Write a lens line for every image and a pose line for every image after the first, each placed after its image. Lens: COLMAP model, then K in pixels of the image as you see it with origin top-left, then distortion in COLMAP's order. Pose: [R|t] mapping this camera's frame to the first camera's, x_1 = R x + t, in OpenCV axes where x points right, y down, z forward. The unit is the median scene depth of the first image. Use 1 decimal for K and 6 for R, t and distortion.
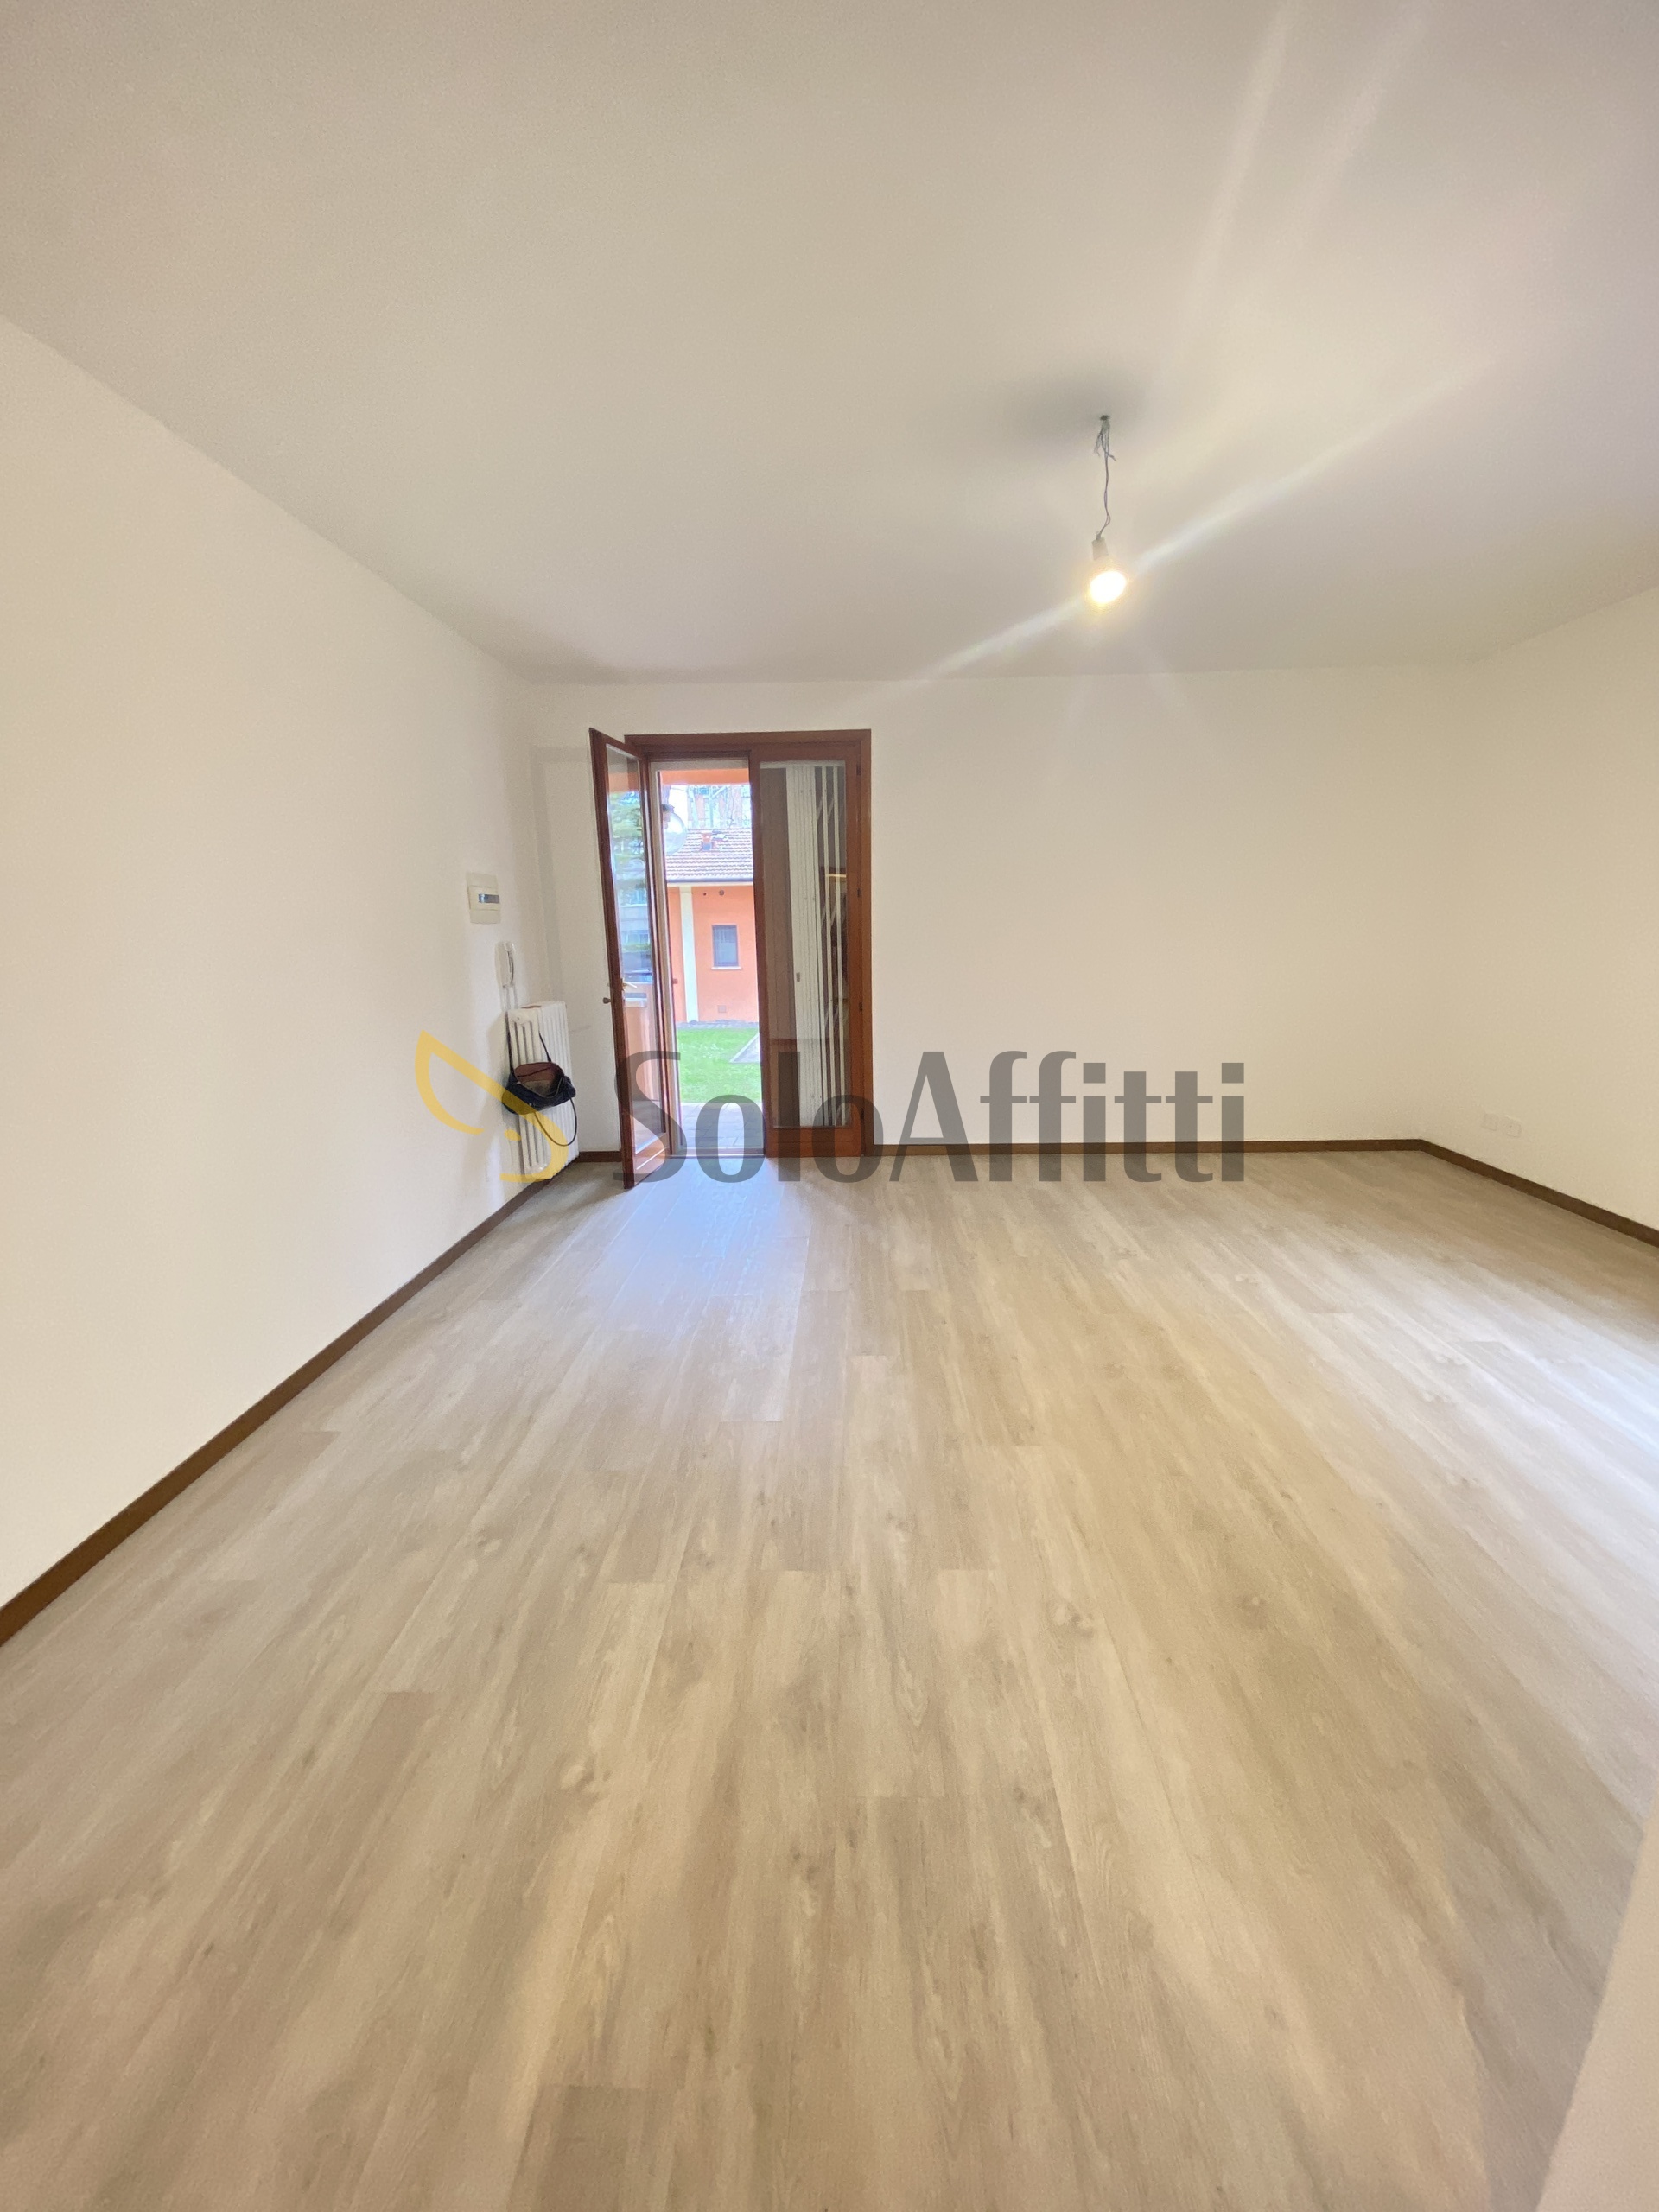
lens RADIAL K [[889.1, 0, 829.5], [0, 889.1, 1106.0], [0, 0, 1]] dist [0.016144, -0.019414]
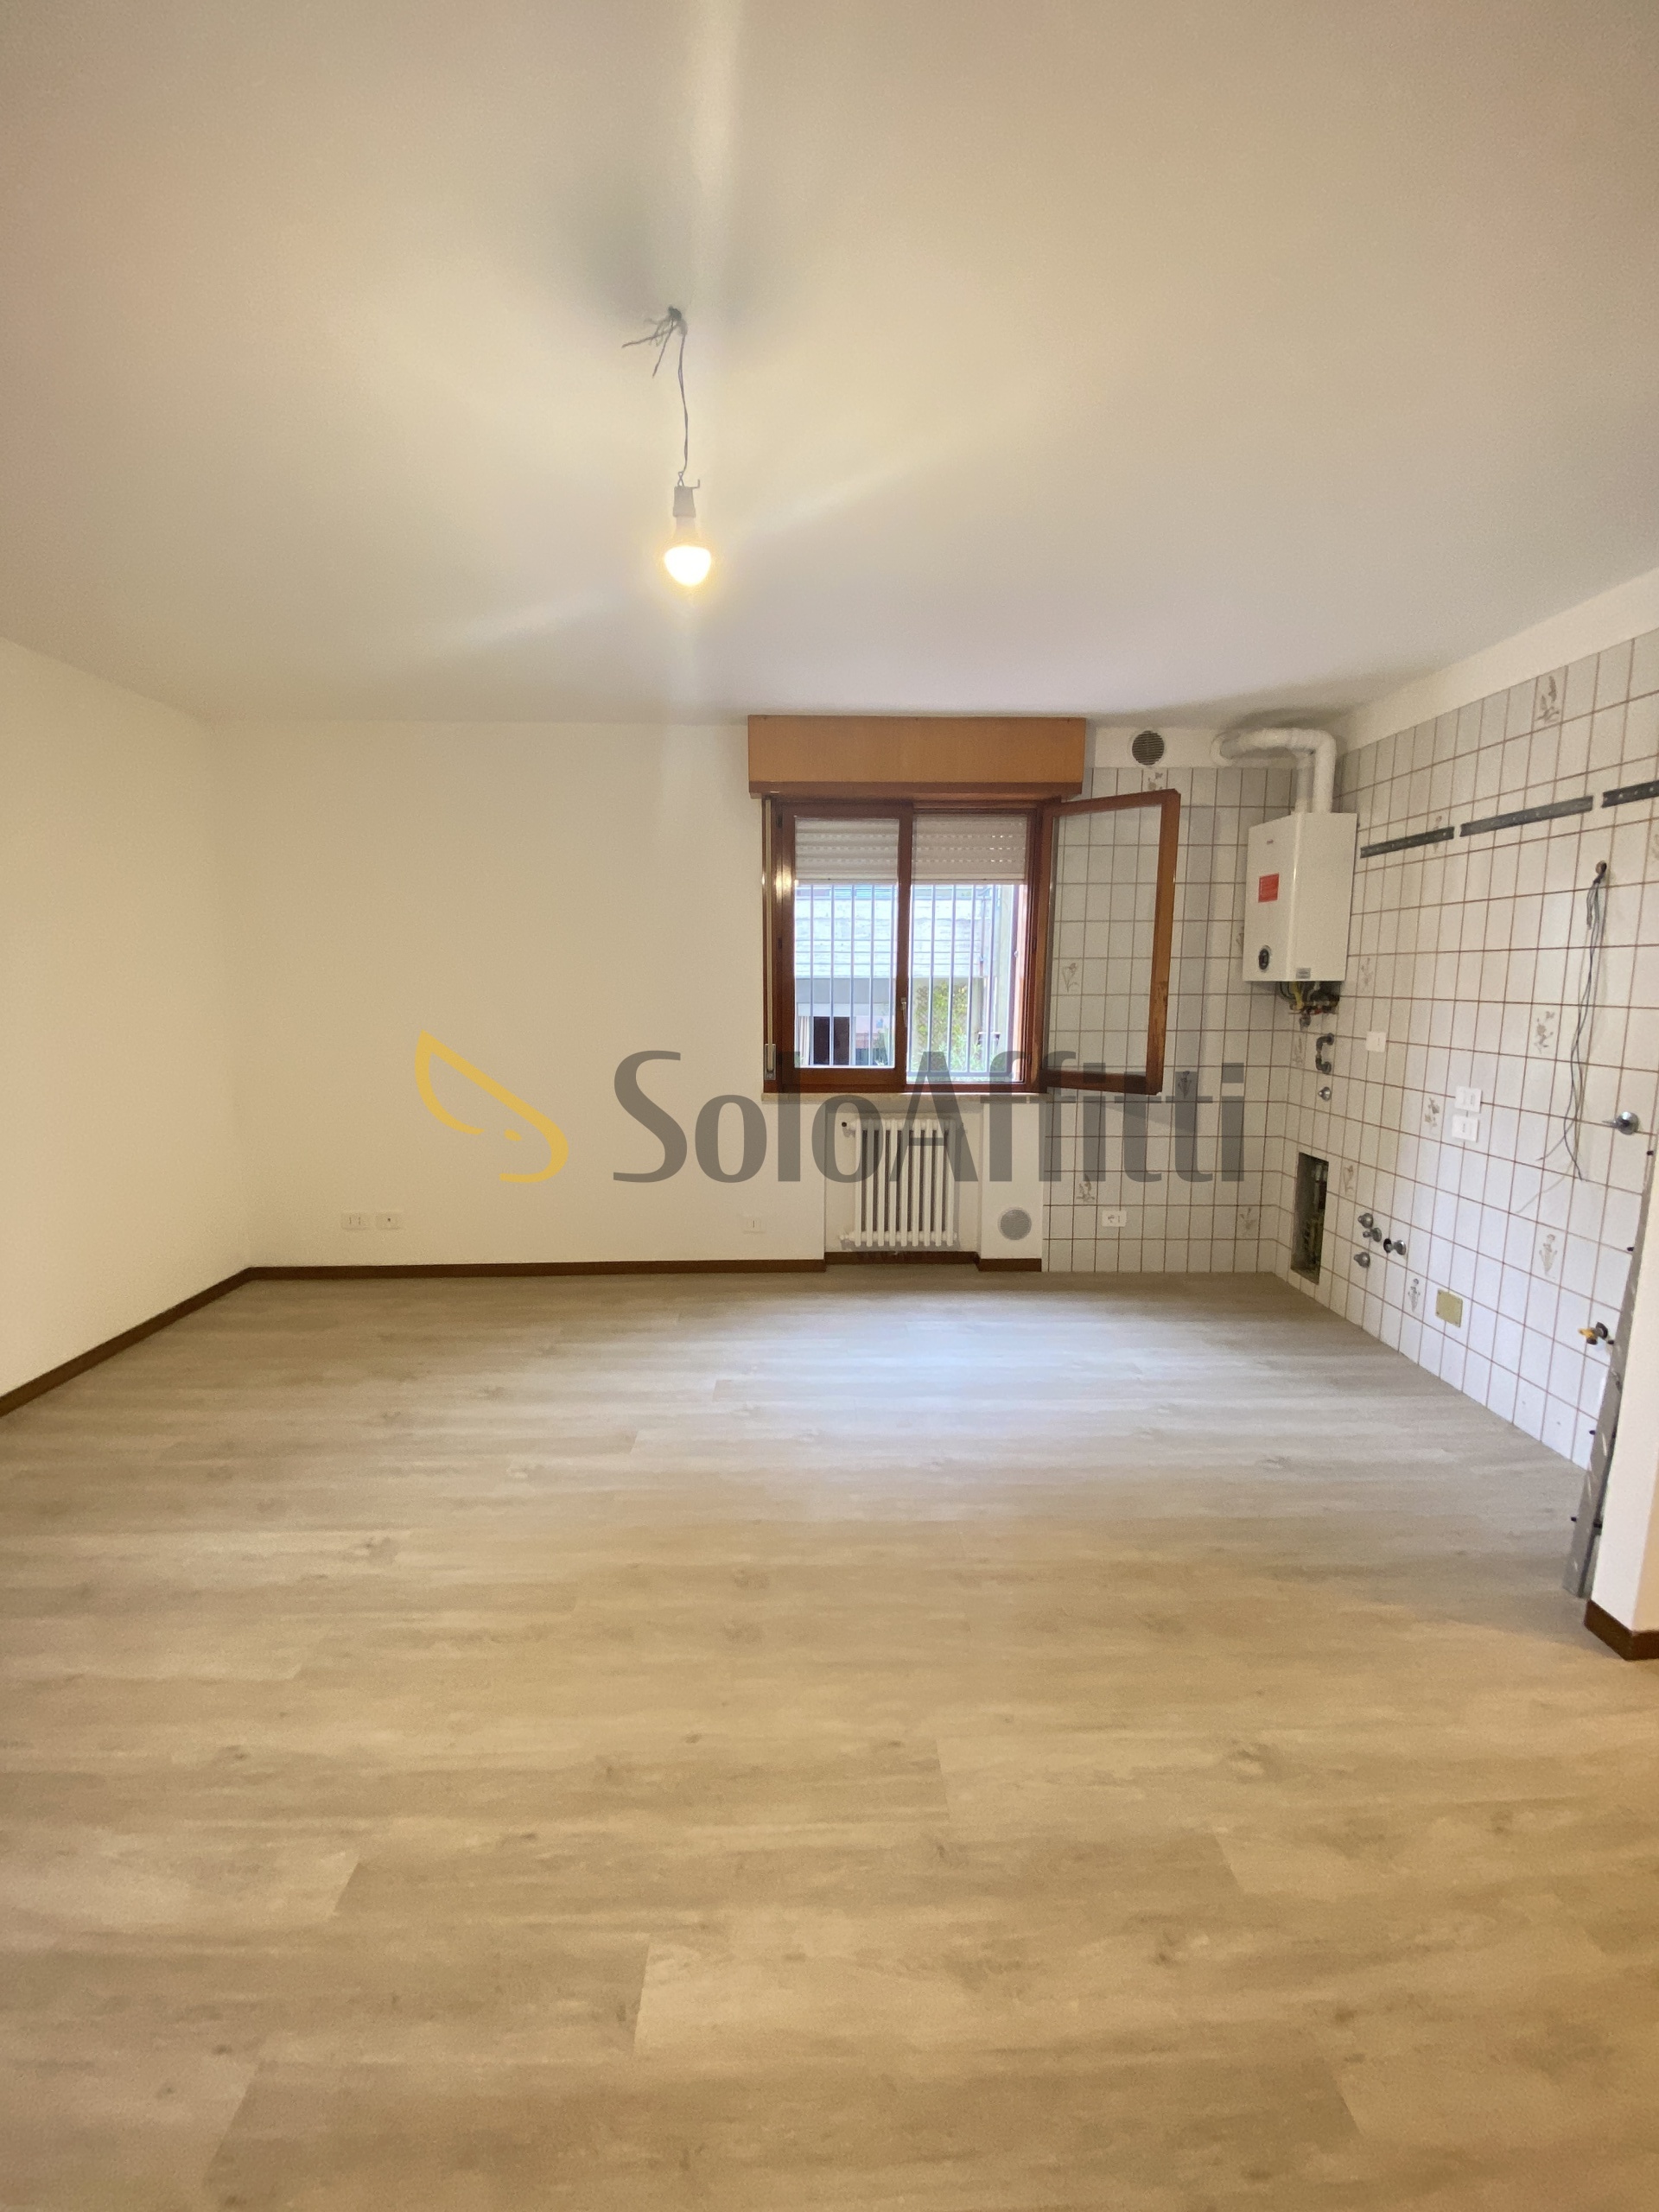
lens RADIAL K [[889.1, 0, 829.5], [0, 889.1, 1106.0], [0, 0, 1]] dist [0.016144, -0.019414]
pose [[-0.055610, -0.121220, 0.991067, -0.354019], [0.203830, 0.970321, 0.130120, -0.201647], [-0.977426, 0.209245, -0.029252, 0.828224]]
